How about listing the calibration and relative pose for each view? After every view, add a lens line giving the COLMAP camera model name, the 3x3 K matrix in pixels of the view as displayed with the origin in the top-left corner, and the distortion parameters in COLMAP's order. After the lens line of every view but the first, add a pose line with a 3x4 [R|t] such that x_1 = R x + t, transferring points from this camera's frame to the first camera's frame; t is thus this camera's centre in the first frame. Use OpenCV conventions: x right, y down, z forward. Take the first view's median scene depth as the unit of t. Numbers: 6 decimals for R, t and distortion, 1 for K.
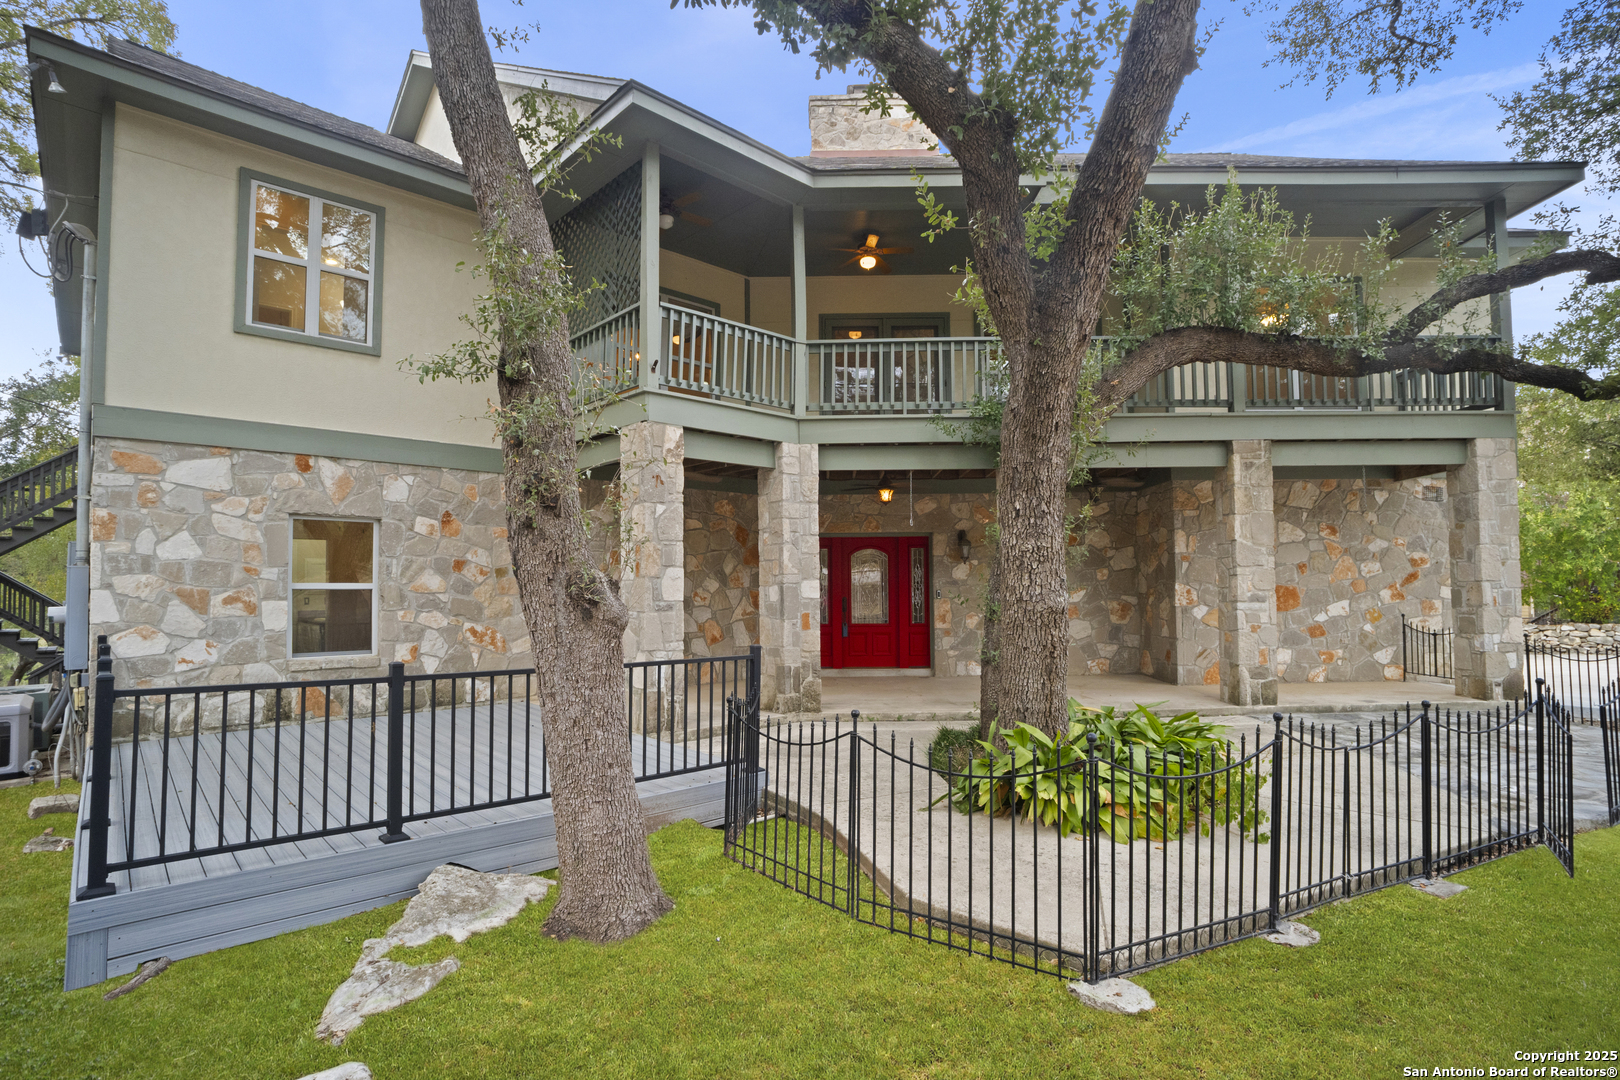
lens RADIAL K [[796.4, 0, 796.8], [0, 796.4, 572.4], [0, 0, 1]] dist [-0.067259, 0.025491]
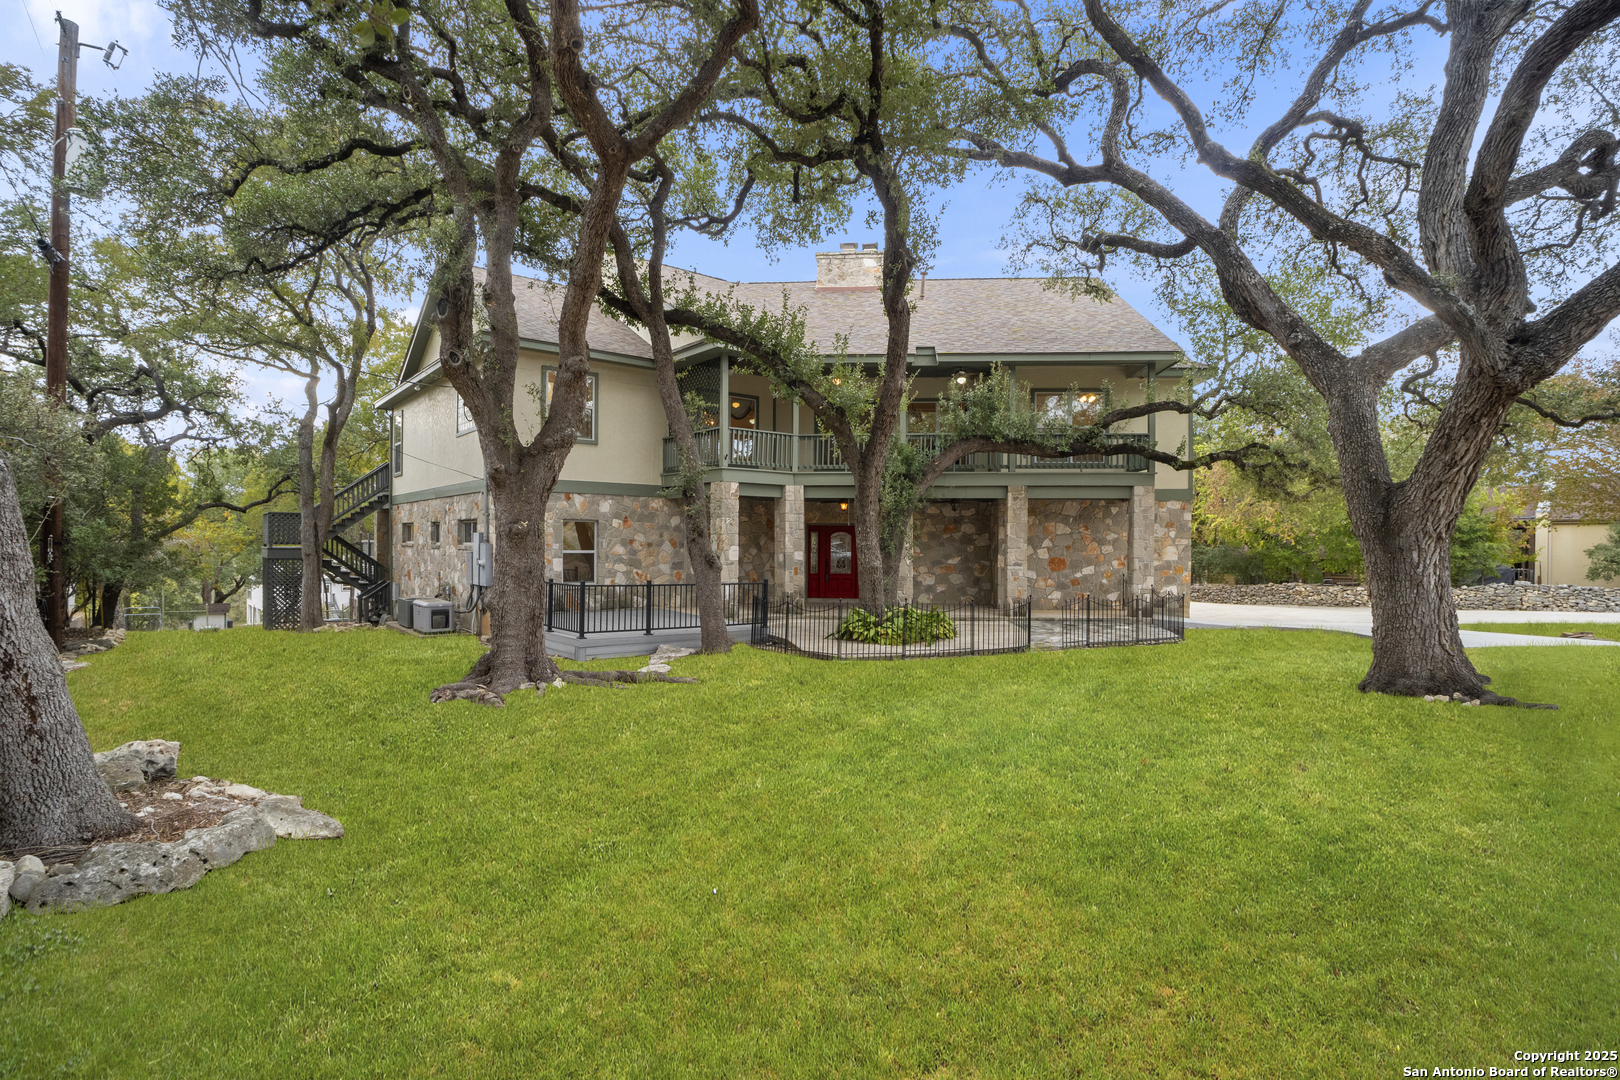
lens RADIAL K [[796.4, 0, 796.8], [0, 796.4, 572.4], [0, 0, 1]] dist [-0.067259, 0.025491]
pose [[0.997813, 0.017546, -0.063727, 0.147113], [-0.013924, 0.998286, 0.056844, -0.054227], [0.064615, -0.055832, 0.996347, -1.086347]]
